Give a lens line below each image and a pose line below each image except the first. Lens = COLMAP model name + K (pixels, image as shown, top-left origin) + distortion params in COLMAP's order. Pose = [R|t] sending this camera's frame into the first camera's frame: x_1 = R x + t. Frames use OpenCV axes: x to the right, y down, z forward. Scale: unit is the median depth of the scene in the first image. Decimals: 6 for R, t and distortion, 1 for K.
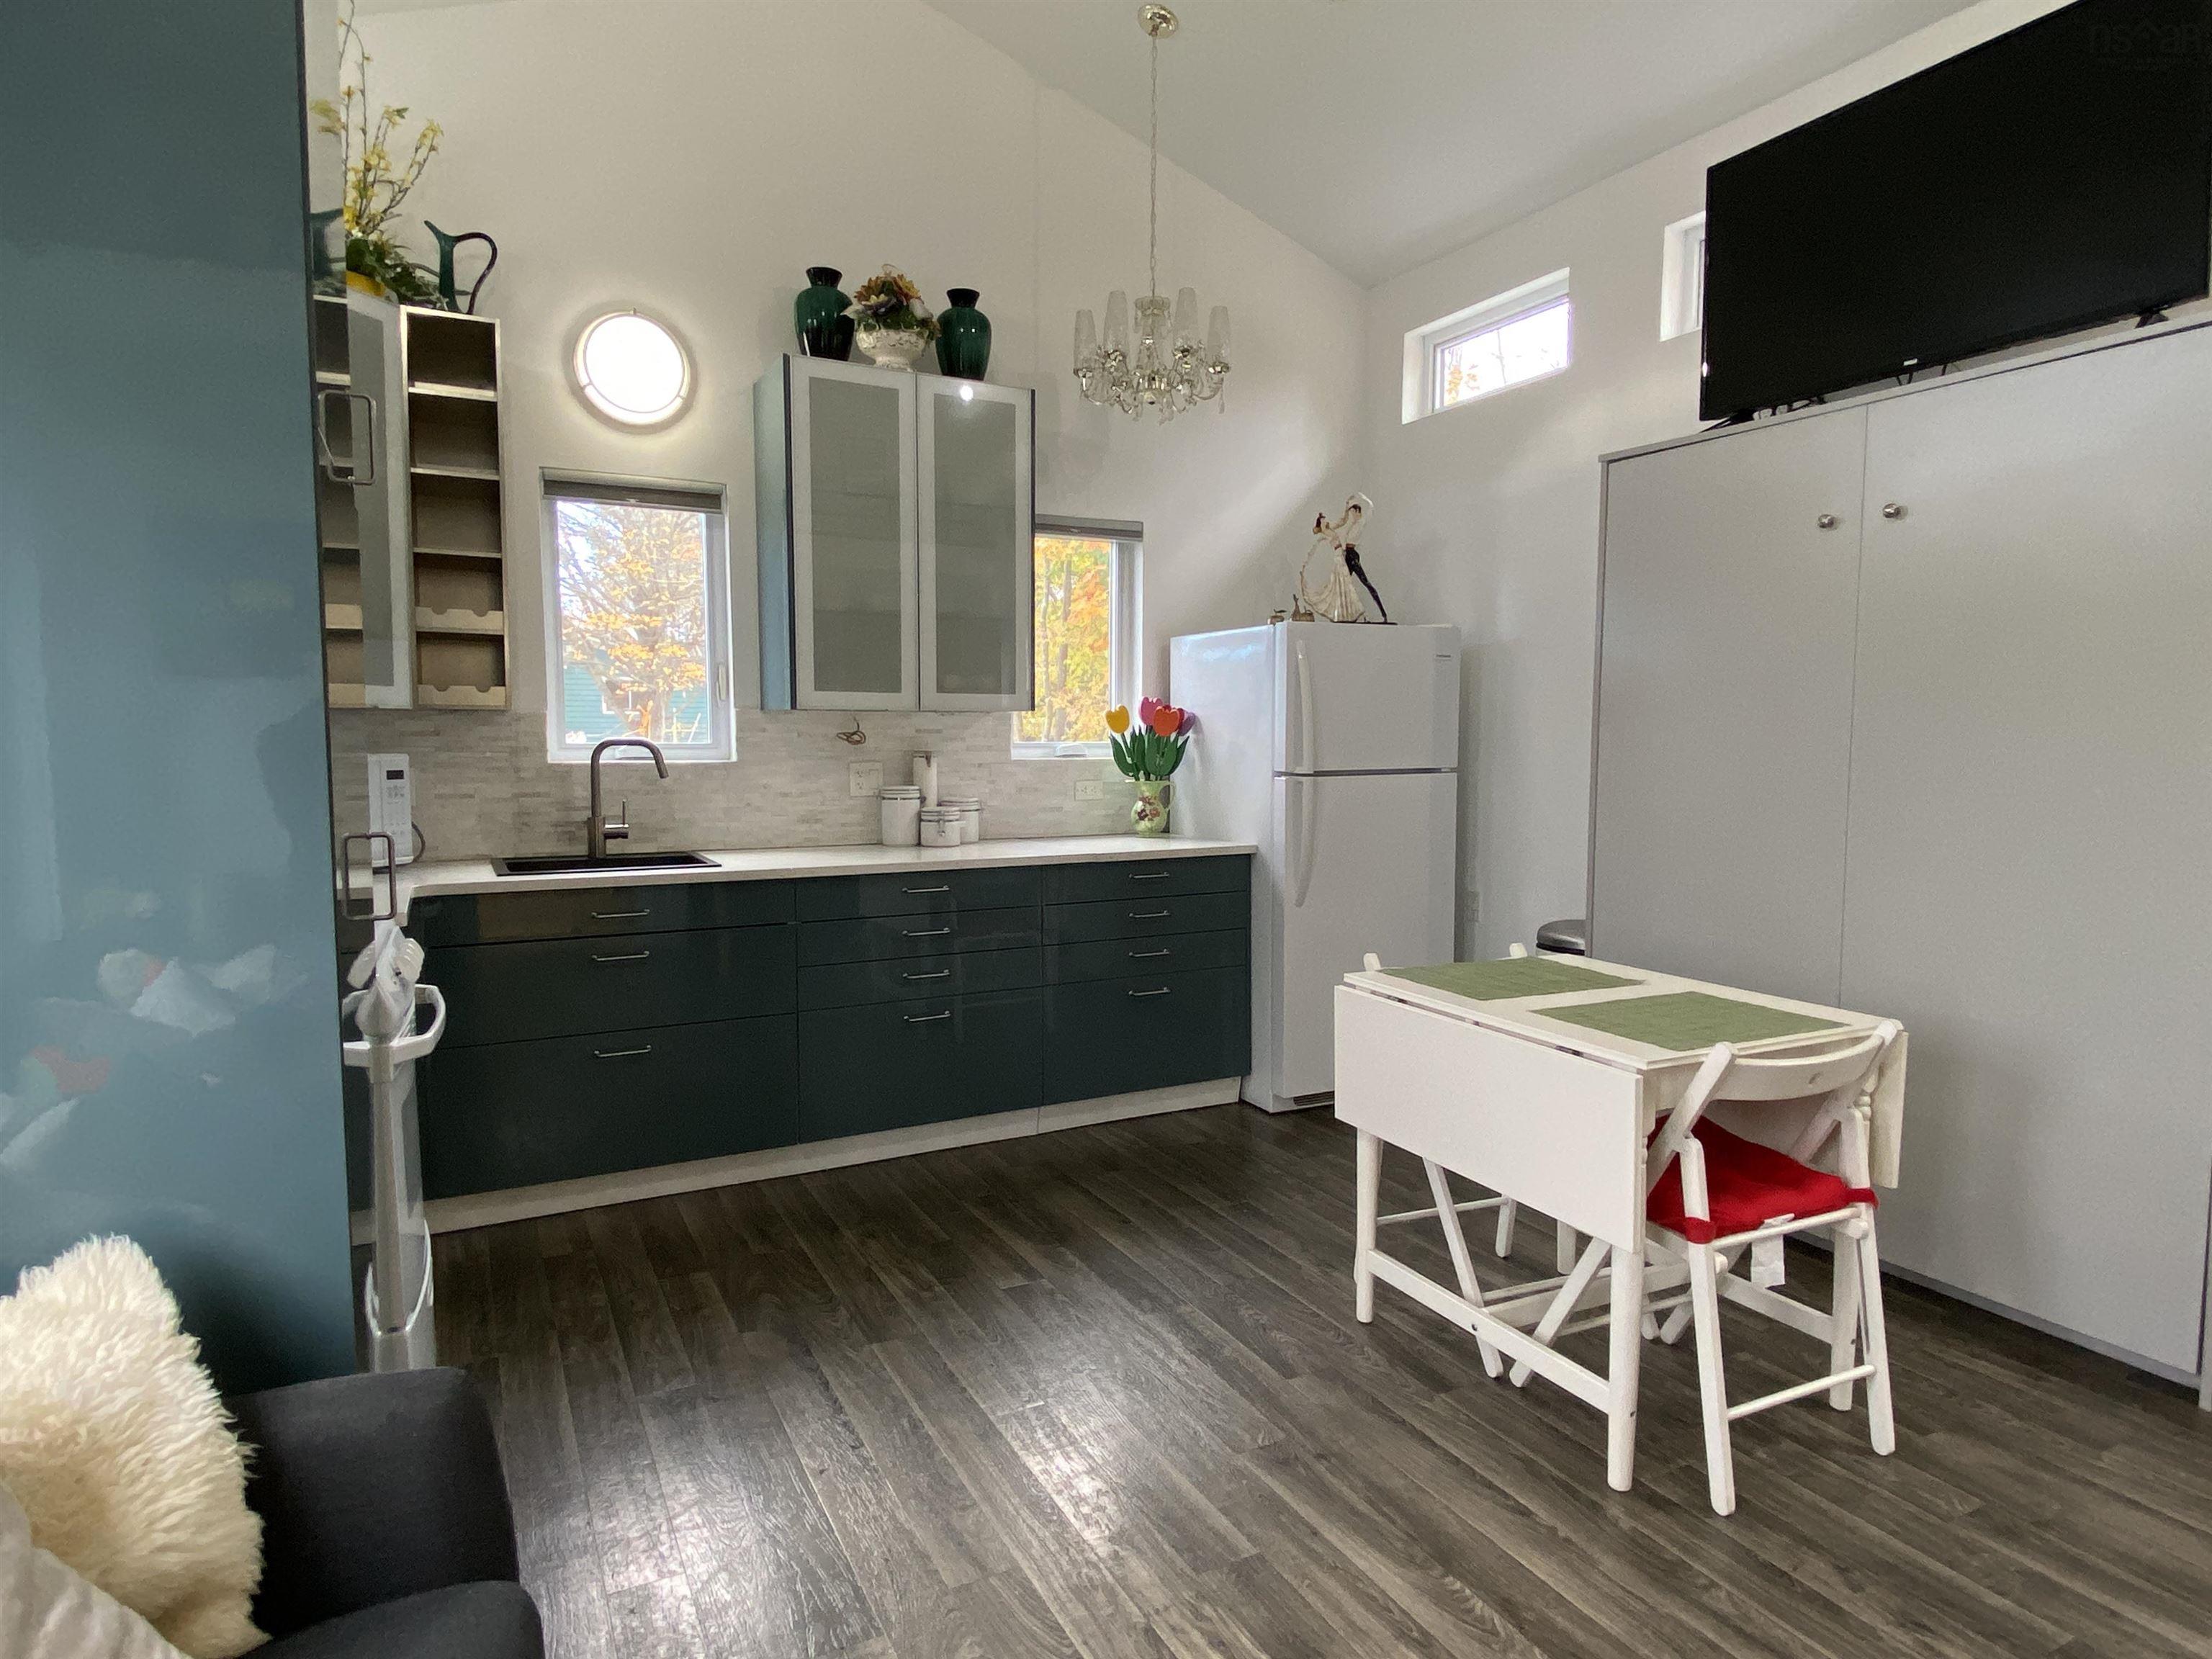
lens RADIAL K [[1268.5, 0, 1103.9], [0, 1268.5, 824.2], [0, 0, 1]] dist [0.041290, -0.041239]
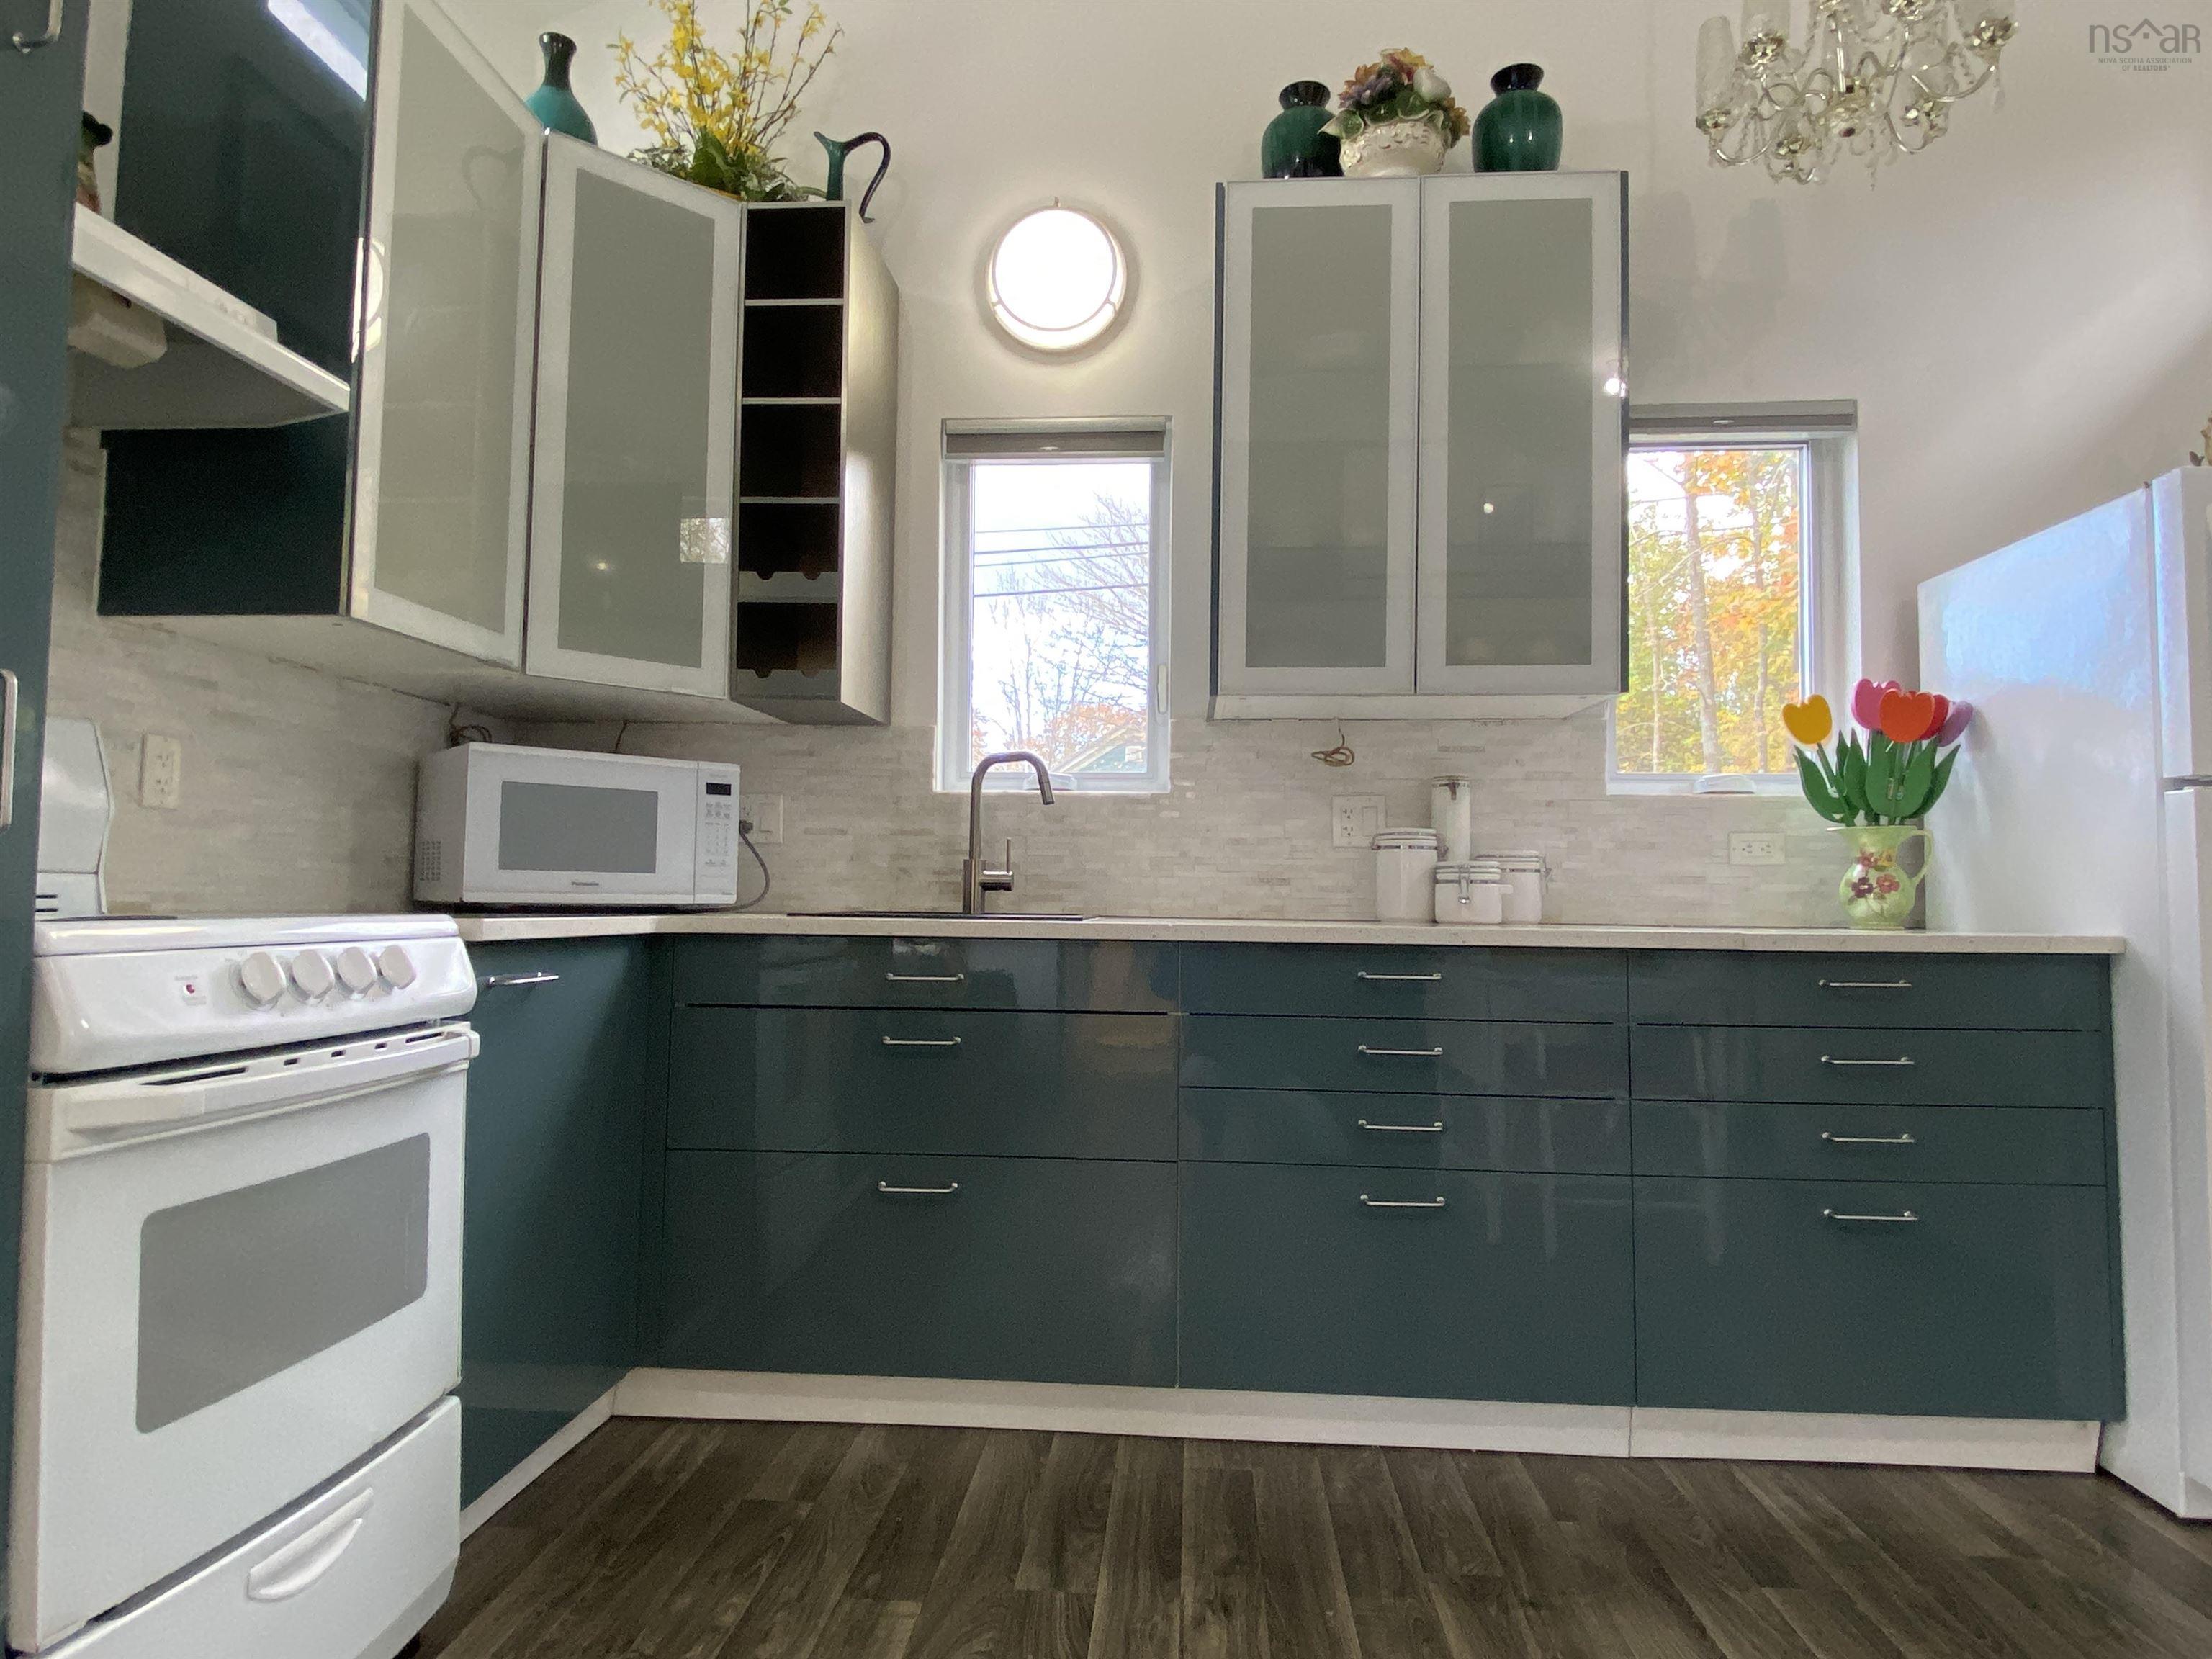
lens RADIAL K [[1268.5, 0, 1100.0], [0, 1268.5, 825.5], [0, 0, 1]] dist [0.041290, -0.041239]
pose [[0.851888, -0.019723, -0.523352, 0.047948], [-0.048676, 0.991983, -0.116617, 0.056310], [0.521457, 0.124819, 0.844099, 0.413403]]
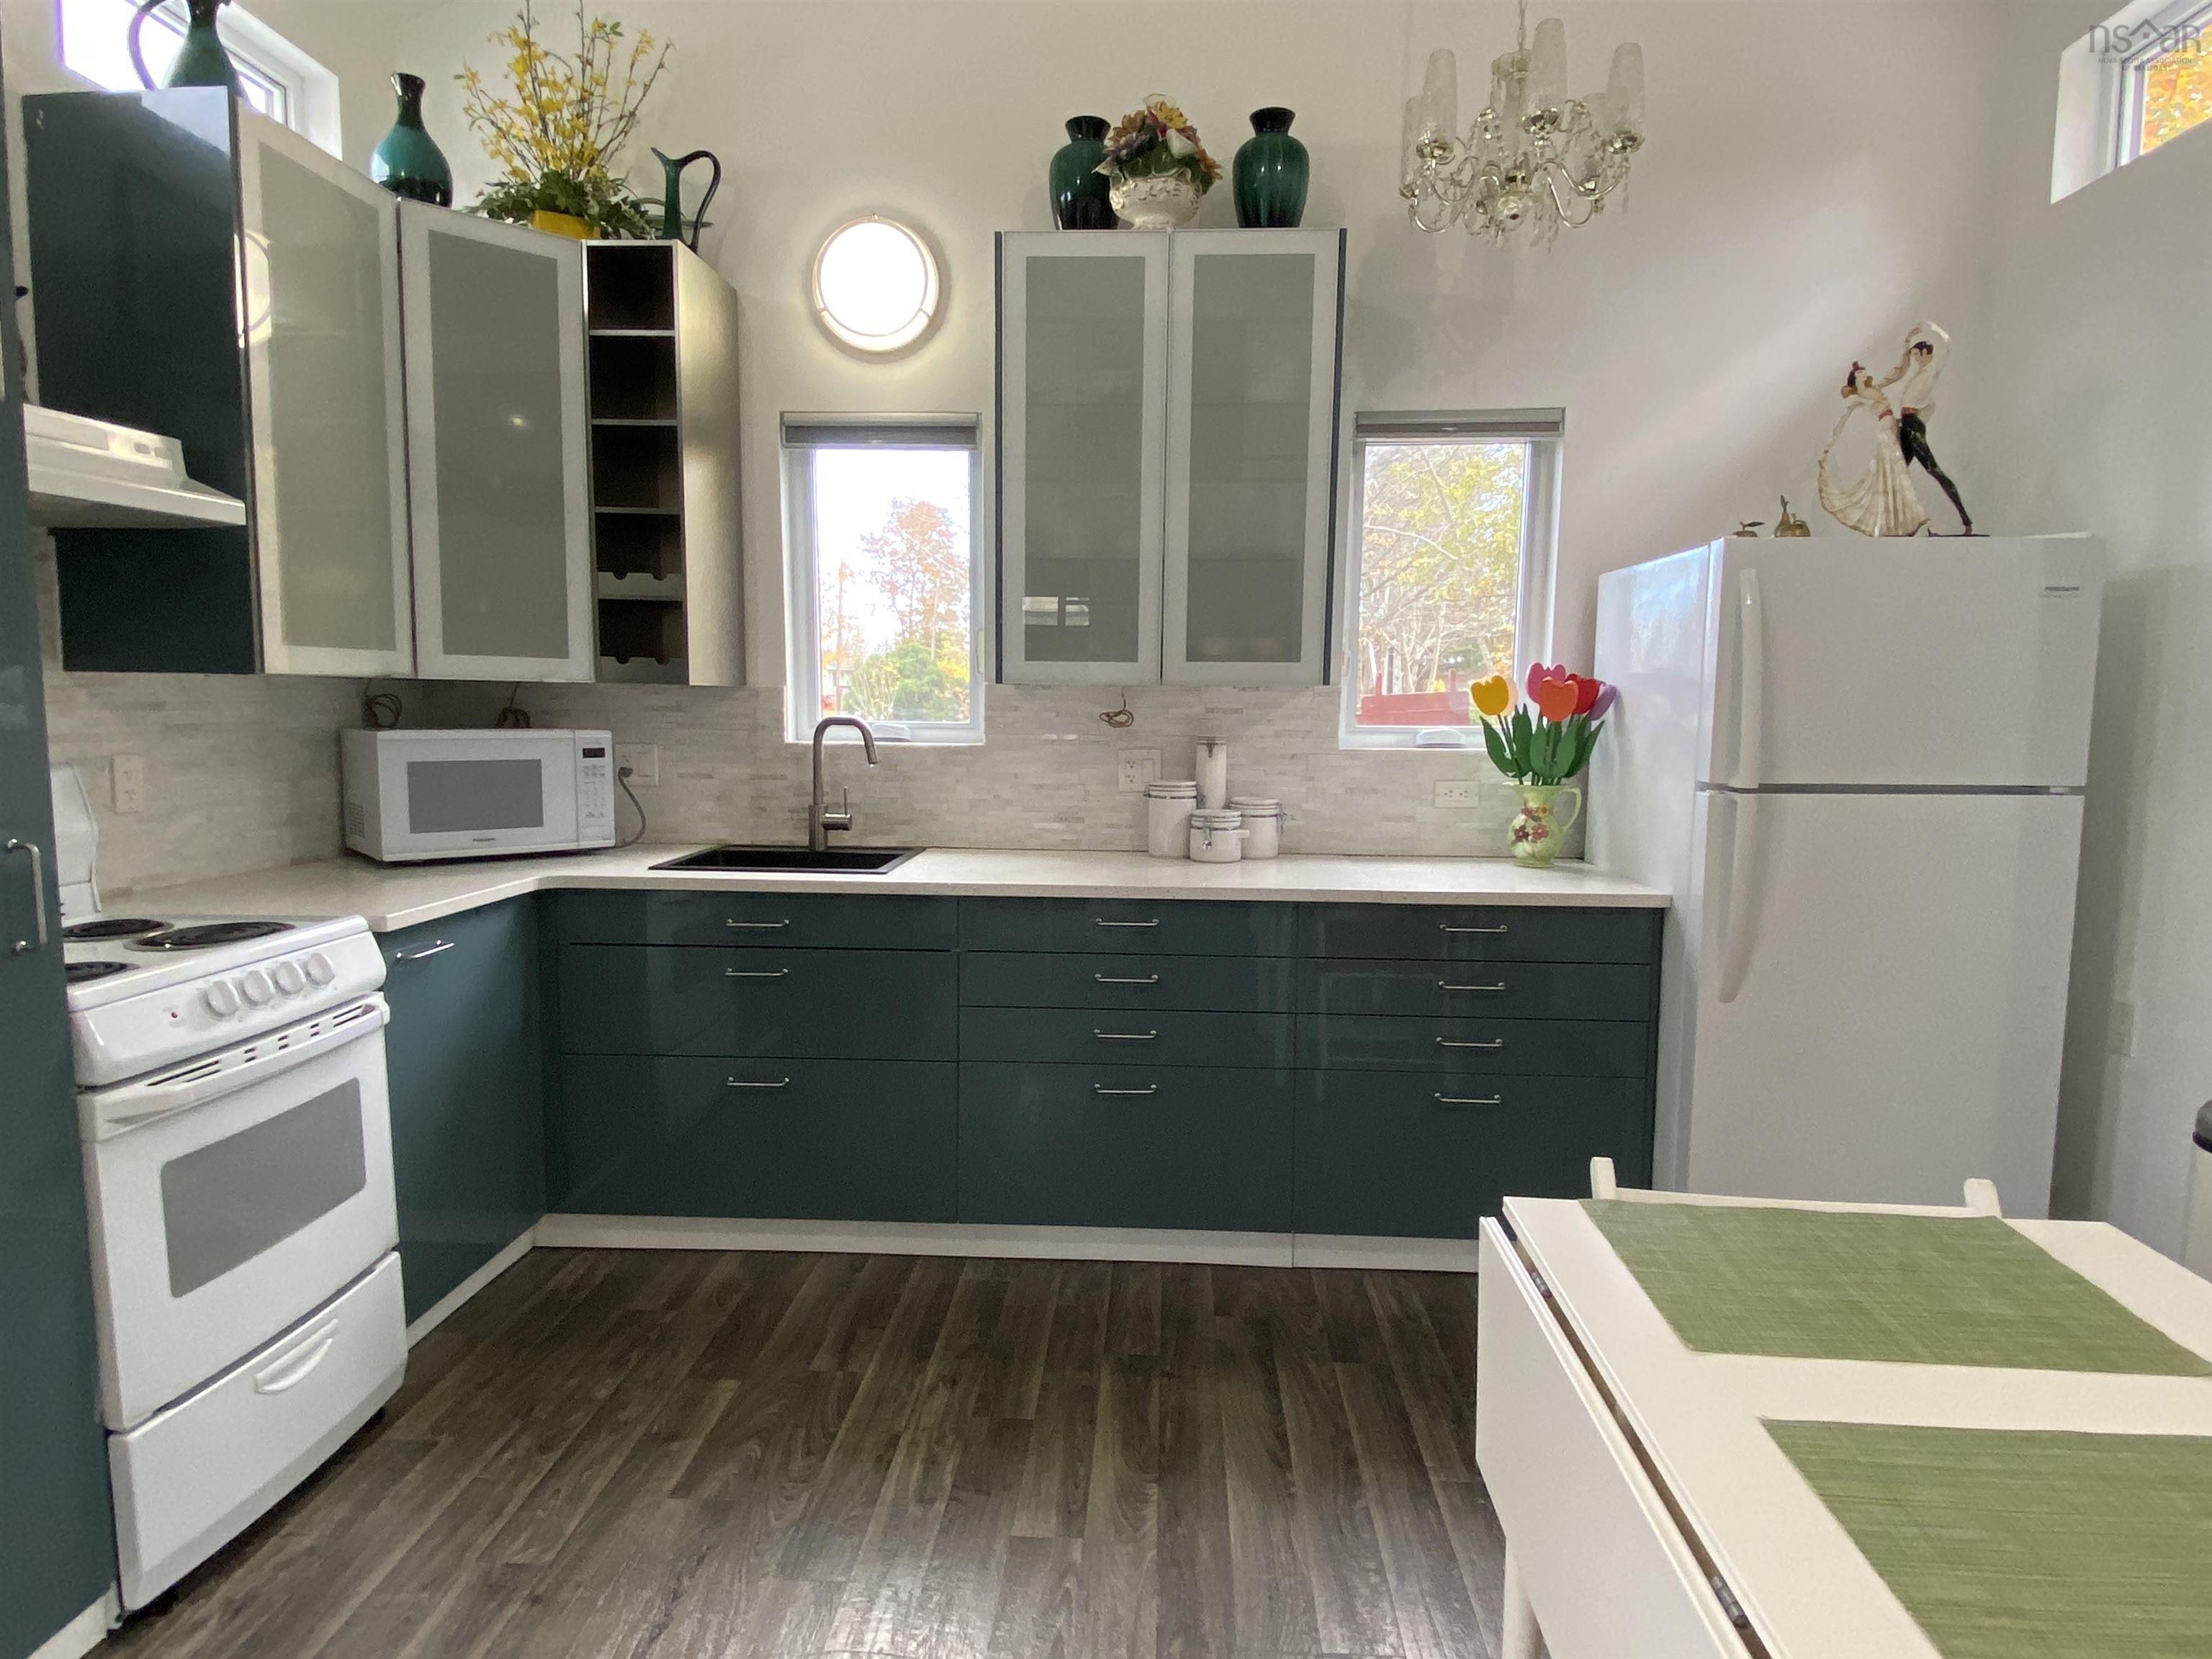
lens RADIAL K [[1268.5, 0, 1103.7], [0, 1268.5, 826.5], [0, 0, 1]] dist [0.041290, -0.041239]
pose [[0.863072, 0.058557, -0.501675, 0.217510], [-0.045231, 0.998227, 0.038701, -0.033478], [0.503052, -0.010711, 0.864190, 0.333720]]
